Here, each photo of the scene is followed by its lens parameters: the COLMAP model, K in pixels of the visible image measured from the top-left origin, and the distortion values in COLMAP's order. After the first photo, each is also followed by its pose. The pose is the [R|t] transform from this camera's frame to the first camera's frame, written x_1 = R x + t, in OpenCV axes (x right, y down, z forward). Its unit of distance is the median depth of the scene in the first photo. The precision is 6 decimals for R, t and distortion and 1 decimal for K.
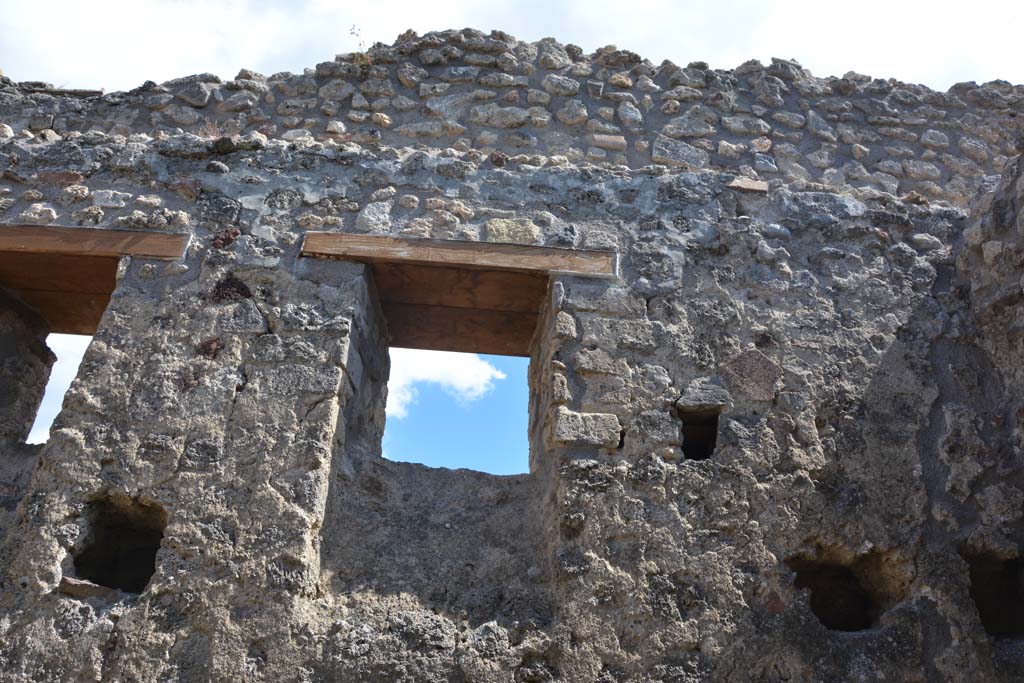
lens RADIAL K [[792.6, 0, 512.5], [0, 792.6, 347.1], [0, 0, 1]] dist [-0.164856, 0.115735]
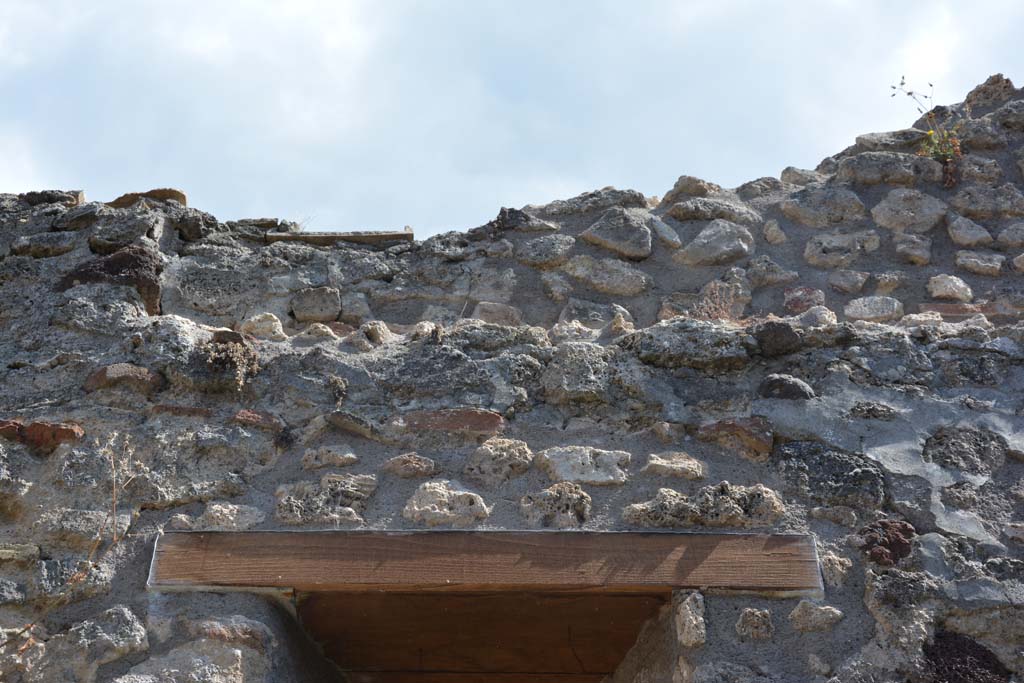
lens RADIAL K [[1585.4, 0, 512.2], [0, 1585.4, 341.7], [0, 0, 1]] dist [0.215029, 0.000000]
pose [[0.997951, -0.062974, -0.011345, -0.542478], [0.059434, 0.977938, -0.200262, -0.073183], [0.023706, 0.199177, 0.979677, 0.021273]]
